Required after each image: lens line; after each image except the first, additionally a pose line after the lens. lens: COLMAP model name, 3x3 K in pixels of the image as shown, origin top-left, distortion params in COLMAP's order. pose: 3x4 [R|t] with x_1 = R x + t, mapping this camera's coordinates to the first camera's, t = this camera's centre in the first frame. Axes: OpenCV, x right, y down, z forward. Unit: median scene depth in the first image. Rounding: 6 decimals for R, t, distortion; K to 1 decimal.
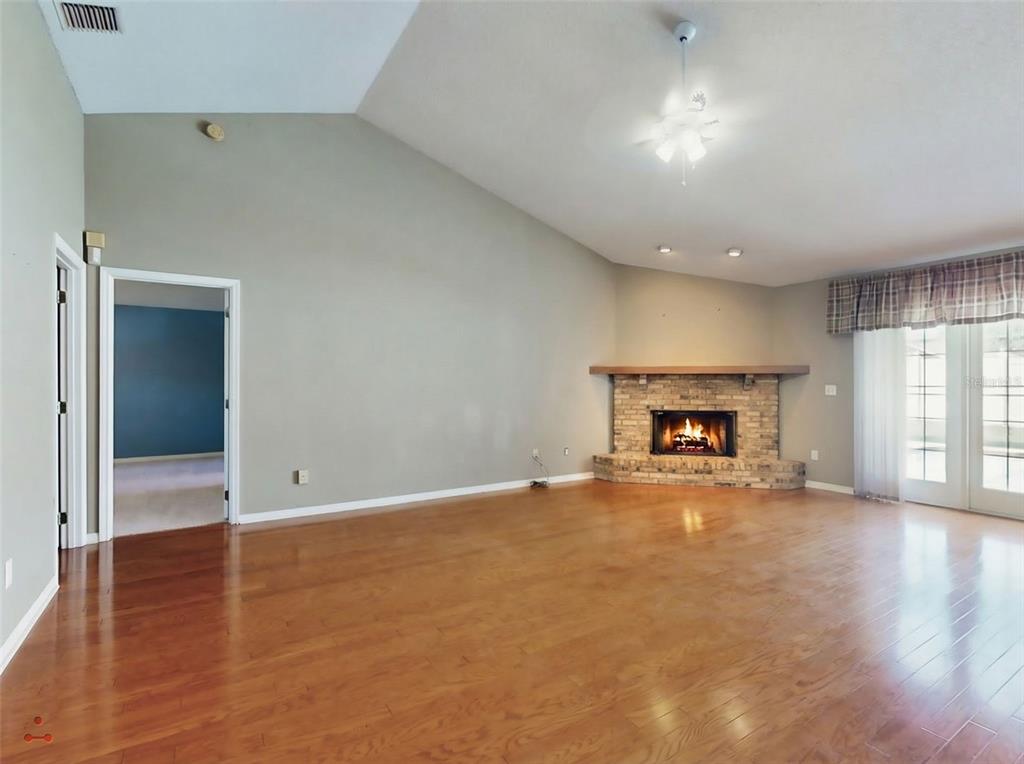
lens RADIAL K [[501.0, 0, 512.0], [0, 501.0, 382.0], [0, 0, 1]] dist [0.000319, 0.000092]
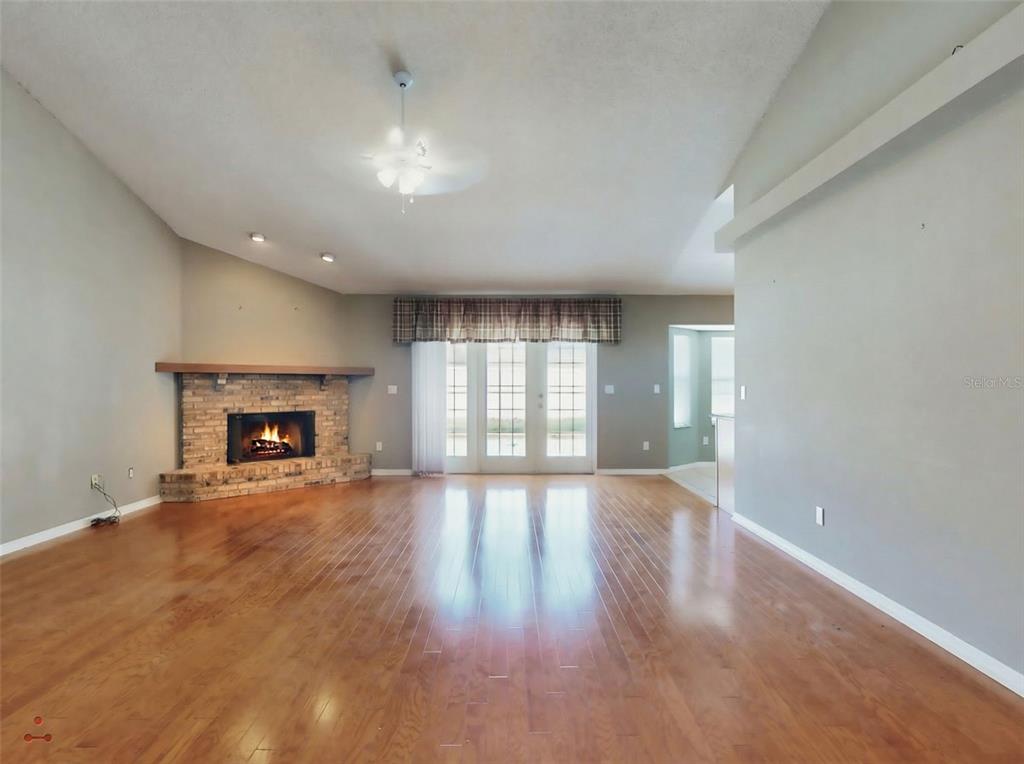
lens RADIAL K [[570.6, 0, 512.0], [0, 570.6, 382.0], [0, 0, 1]] dist [-0.000039, -0.000003]
pose [[0.529484, 0.002627, 0.848316, -0.341181], [-0.004714, 0.999989, -0.000155, -0.002775], [-0.848307, -0.003917, 0.529491, 0.049032]]
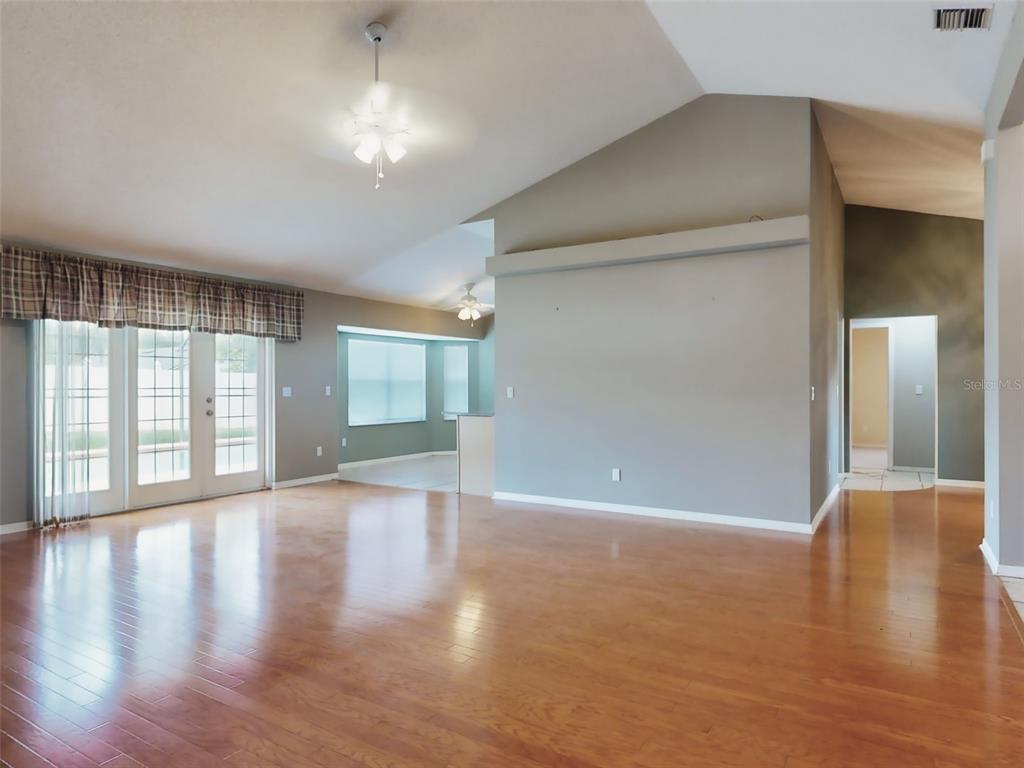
lens RADIAL K [[633.8, 0, 512.0], [0, 633.8, 384.0], [0, 0, 1]] dist [-0.000359, -0.000464]
pose [[-0.436070, 0.002228, 0.899910, -0.481473], [-0.004454, 0.999979, -0.004634, 0.001439], [-0.899902, -0.006029, -0.436051, 0.698905]]
